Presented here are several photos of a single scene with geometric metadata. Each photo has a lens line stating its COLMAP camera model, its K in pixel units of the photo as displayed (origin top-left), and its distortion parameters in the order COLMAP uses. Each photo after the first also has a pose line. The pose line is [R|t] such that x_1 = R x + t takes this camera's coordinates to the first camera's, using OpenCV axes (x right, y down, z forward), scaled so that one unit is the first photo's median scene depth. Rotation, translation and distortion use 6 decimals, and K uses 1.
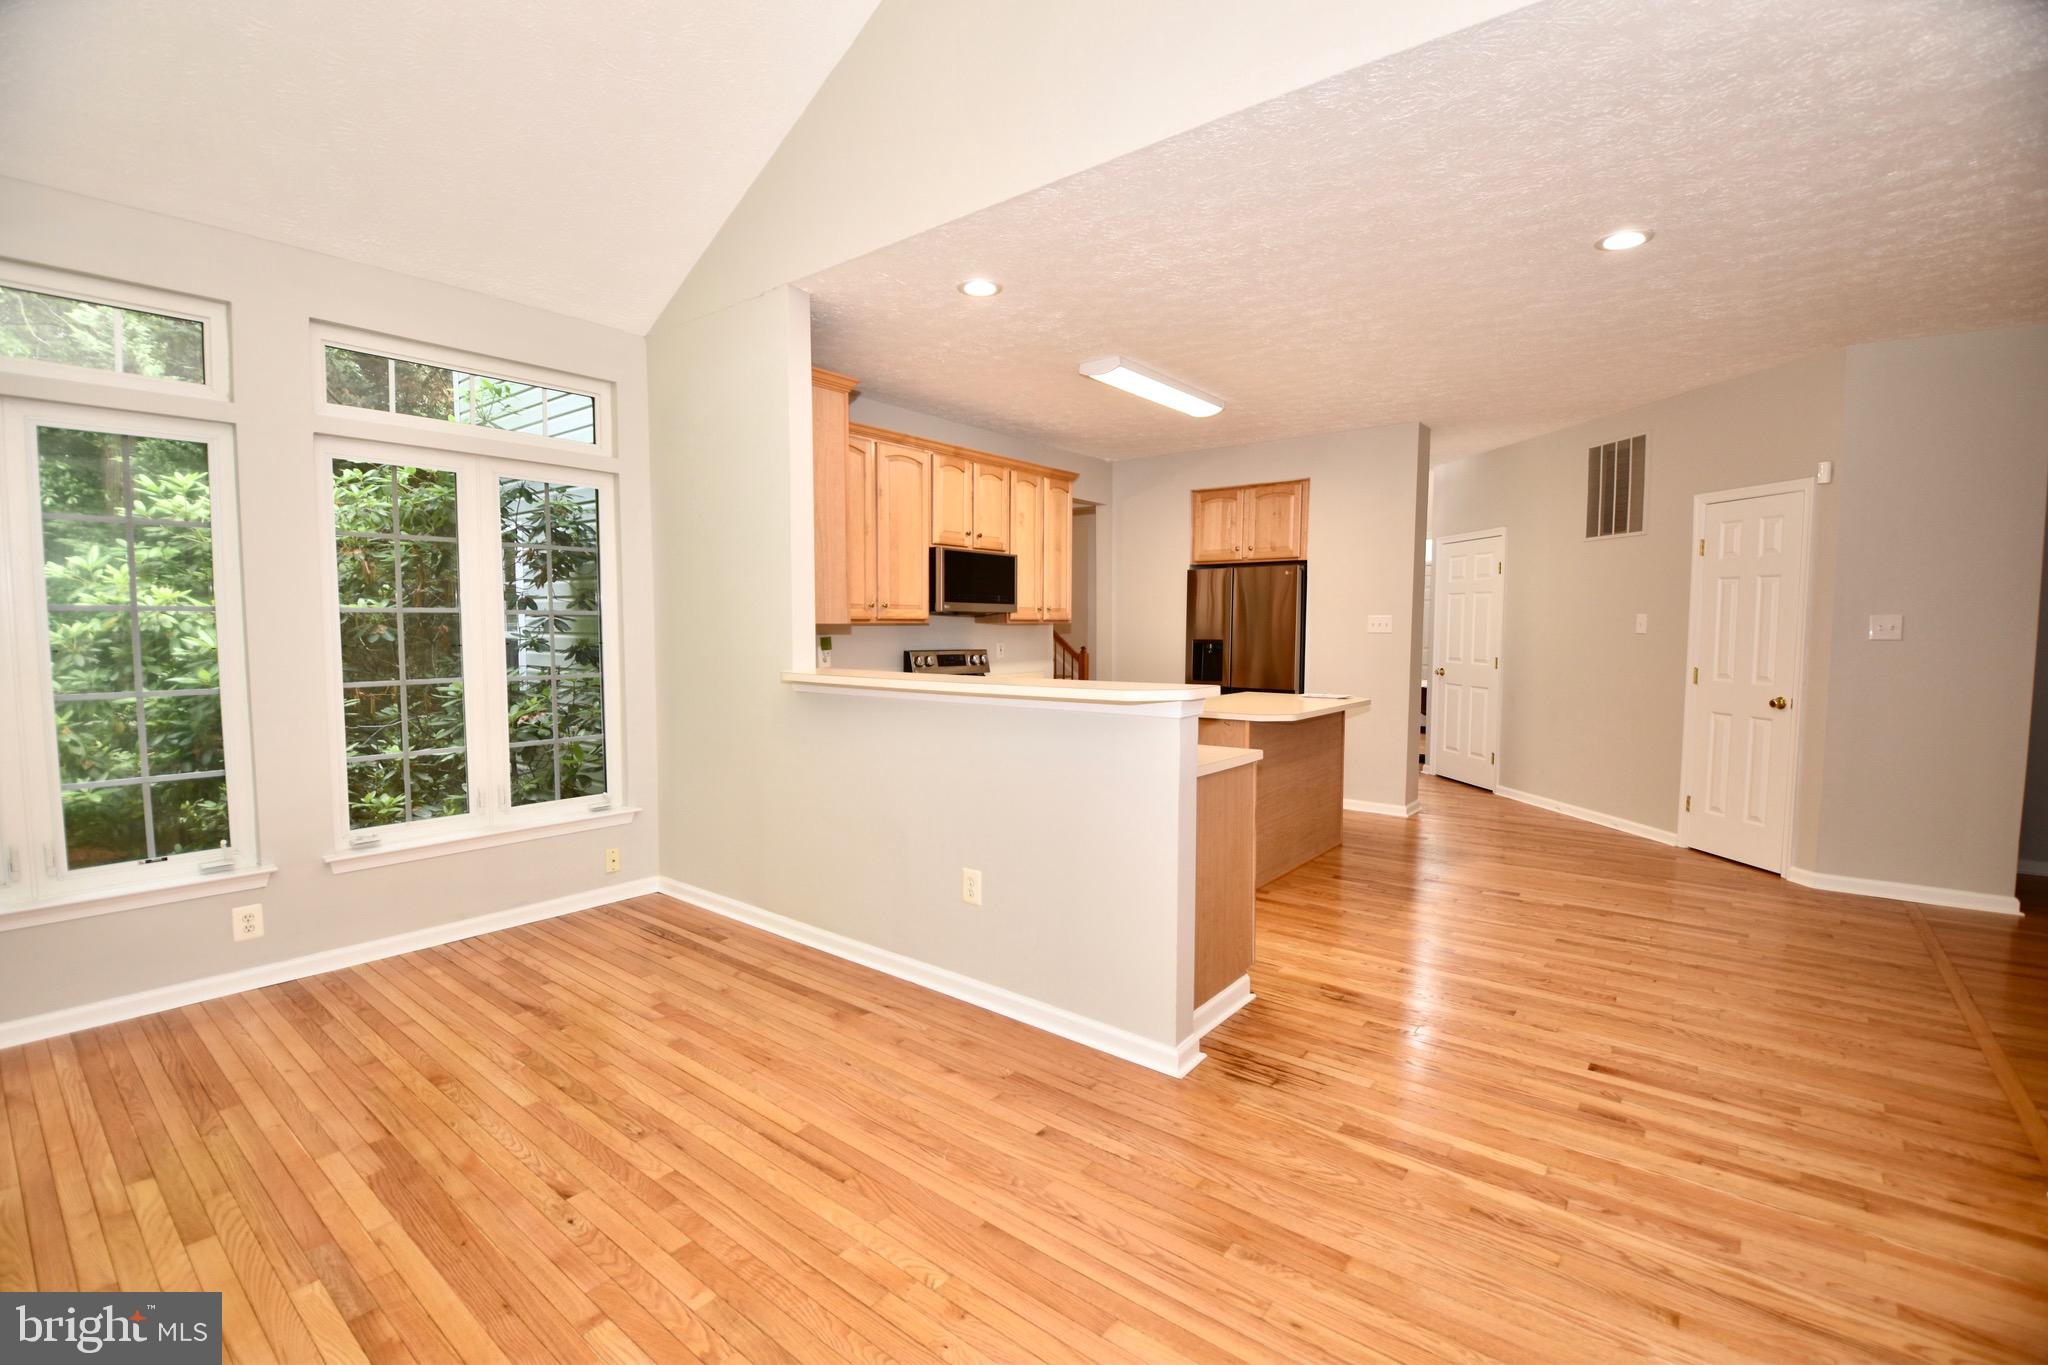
lens RADIAL K [[913.8, 0, 1015.1], [0, 913.8, 674.5], [0, 0, 1]] dist [0.000194, -0.011895]
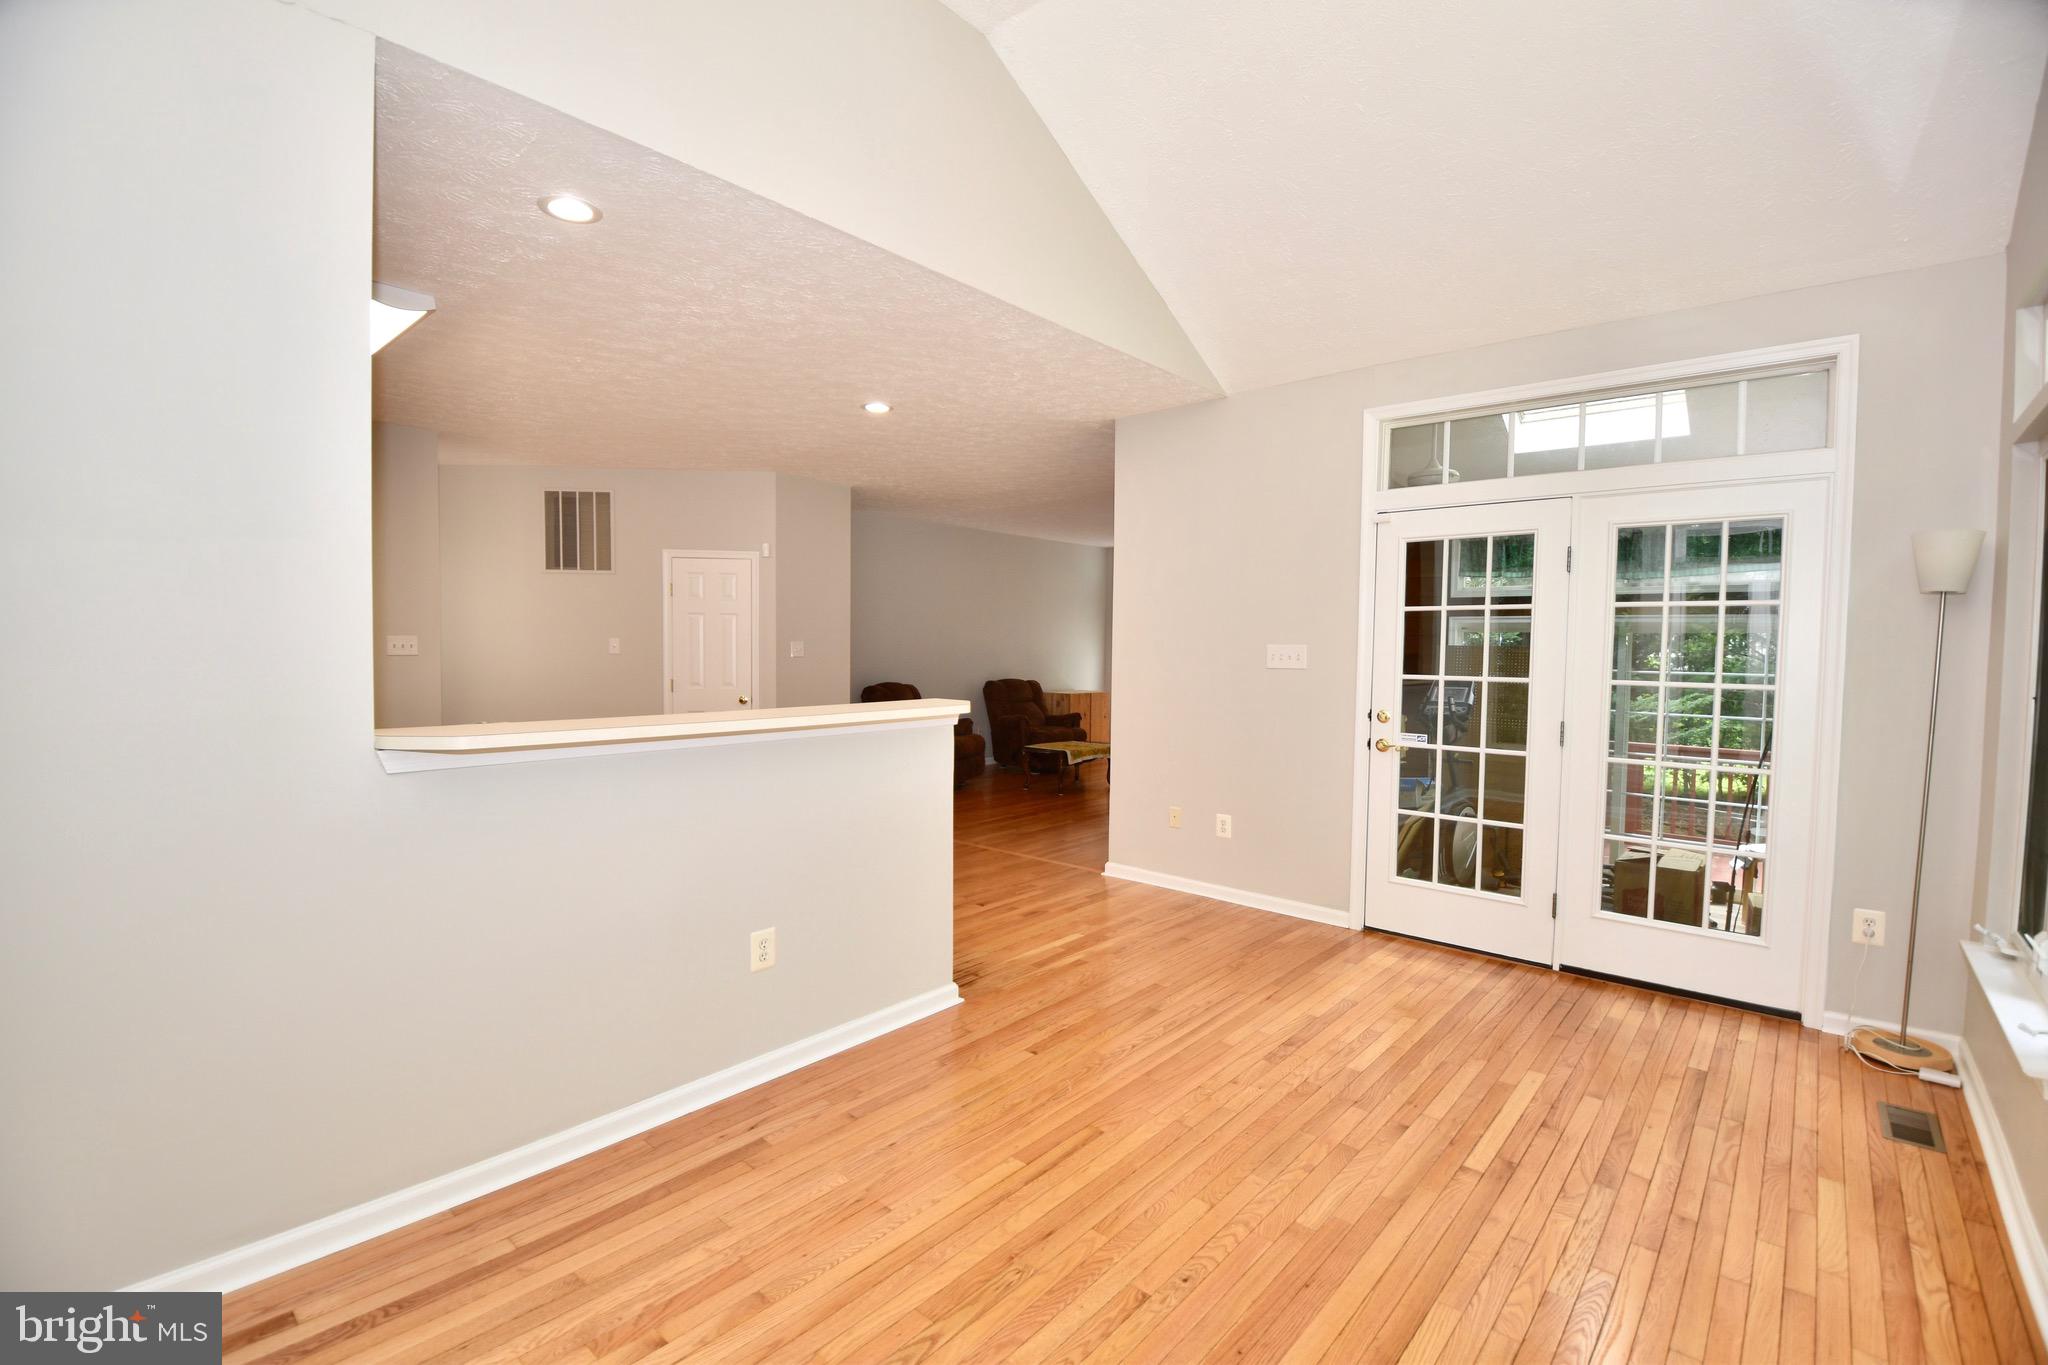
lens RADIAL K [[913.8, 0, 1015.1], [0, 913.8, 674.5], [0, 0, 1]] dist [0.000194, -0.011895]
pose [[0.037991, -0.034639, 0.998678, -1.156729], [0.049408, 0.998242, 0.032745, -0.065581], [-0.998056, 0.048099, 0.039635, 0.892278]]
